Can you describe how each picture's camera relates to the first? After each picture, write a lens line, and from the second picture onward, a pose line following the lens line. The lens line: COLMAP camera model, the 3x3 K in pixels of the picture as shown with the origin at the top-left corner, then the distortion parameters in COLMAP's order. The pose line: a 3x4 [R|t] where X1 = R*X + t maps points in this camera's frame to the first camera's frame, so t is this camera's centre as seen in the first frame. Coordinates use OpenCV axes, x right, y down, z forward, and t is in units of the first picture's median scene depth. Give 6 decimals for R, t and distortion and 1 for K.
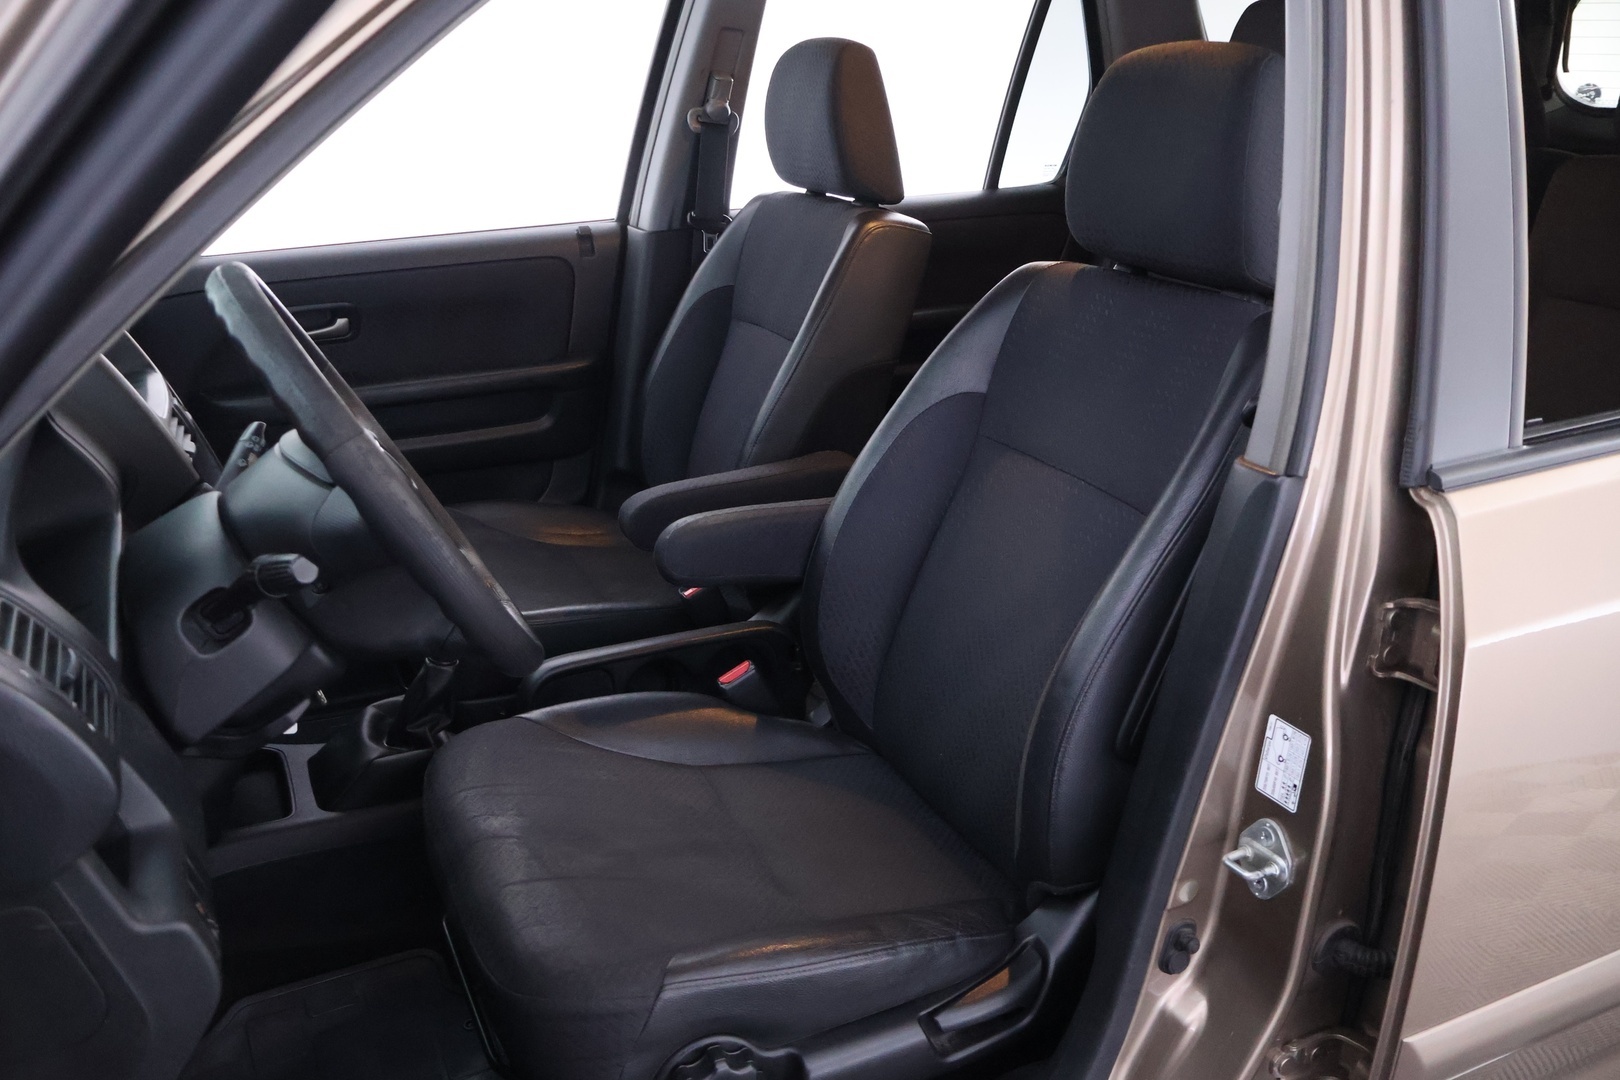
lens RADIAL K [[1355.6, 0, 810.0], [0, 1355.6, 540.0], [0, 0, 1]] dist [-0.003609, -0.000499]
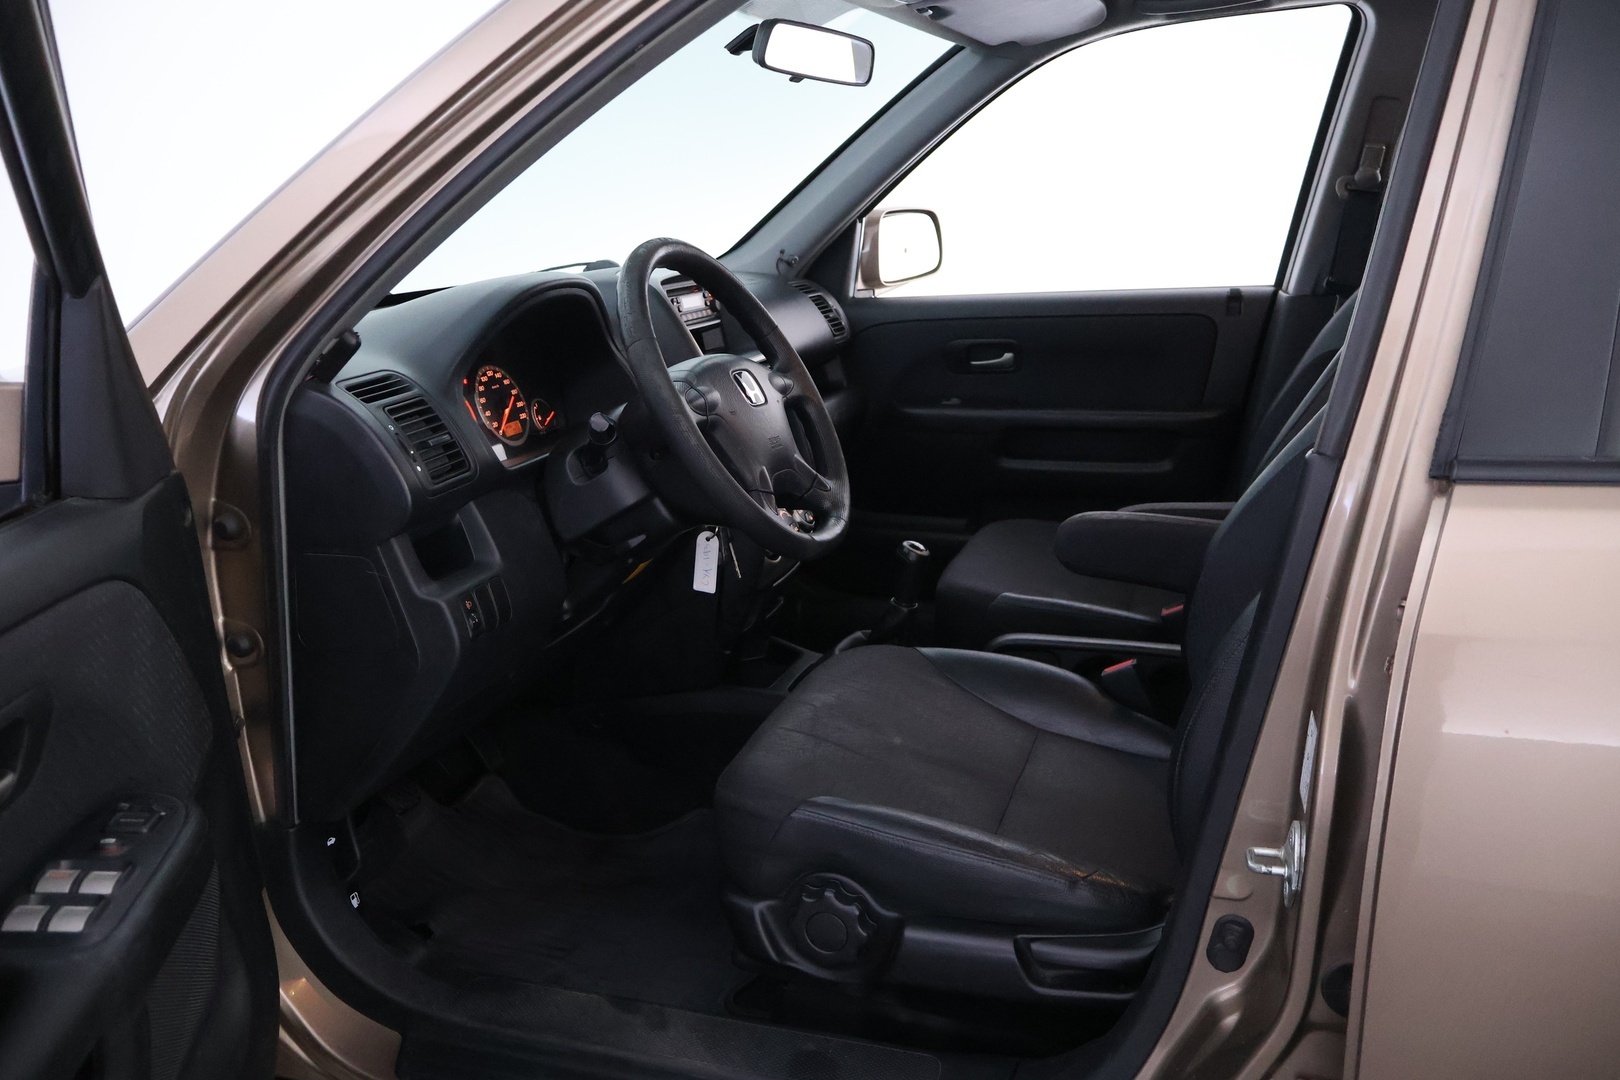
lens RADIAL K [[1355.6, 0, 810.0], [0, 1355.6, 540.0], [0, 0, 1]] dist [-0.003609, -0.000499]
pose [[0.741693, 0.157730, -0.651930, 0.325900], [-0.217862, 0.975909, -0.011745, 0.048479], [0.634371, 0.150742, 0.758189, 0.012772]]
